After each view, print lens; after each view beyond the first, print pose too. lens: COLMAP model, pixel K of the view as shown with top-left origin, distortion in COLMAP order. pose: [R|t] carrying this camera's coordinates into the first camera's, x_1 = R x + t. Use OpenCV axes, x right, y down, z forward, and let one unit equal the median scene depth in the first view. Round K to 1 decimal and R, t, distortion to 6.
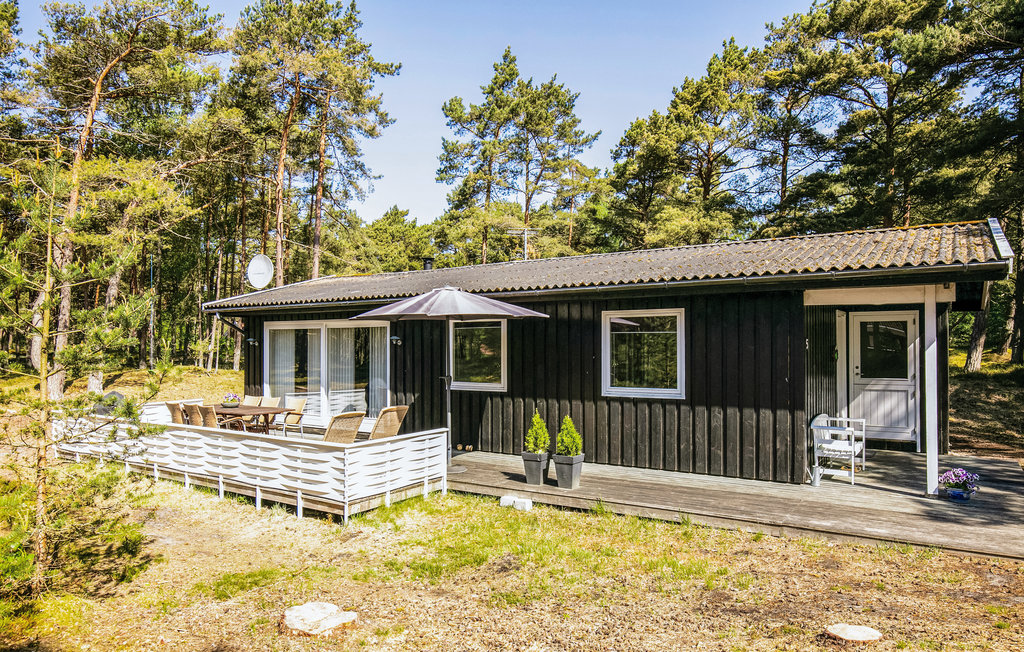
lens RADIAL K [[664.3, 0, 511.1], [0, 664.3, 334.8], [0, 0, 1]] dist [-0.002137, 0.002459]
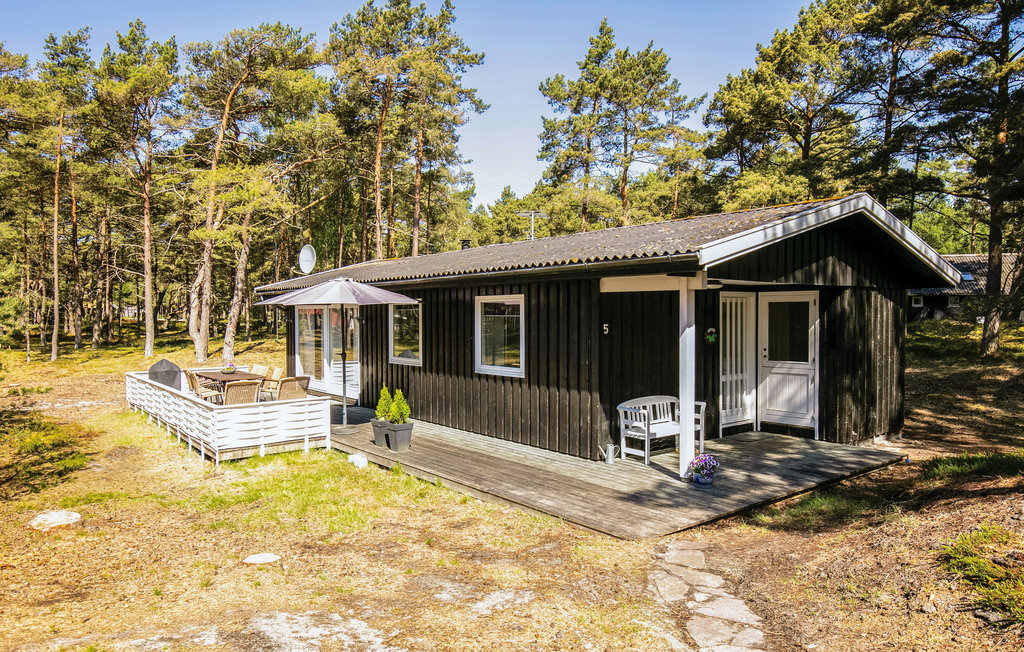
lens RADIAL K [[667.0, 0, 512.0], [0, 667.0, 326.0], [0, 0, 1]] dist [0.000280, -0.000834]
pose [[0.952806, 0.004414, -0.303547, 0.251252], [0.006493, 0.999369, 0.034912, -0.011544], [0.303509, -0.035235, 0.952177, -0.019931]]
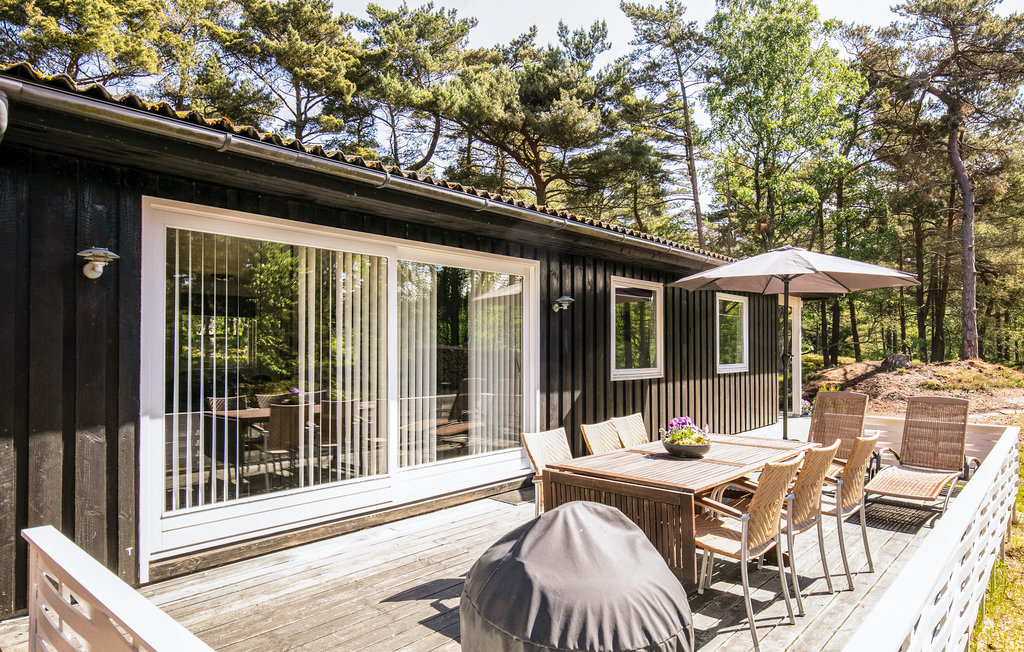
lens RADIAL K [[633.1, 0, 512.0], [0, 633.1, 326.0], [0, 0, 1]] dist [0.009771, -0.000756]
pose [[0.131031, 0.035828, 0.990731, -0.422301], [-0.022550, 0.999196, -0.033152, 0.027676], [-0.991122, -0.017997, 0.131734, 0.559801]]
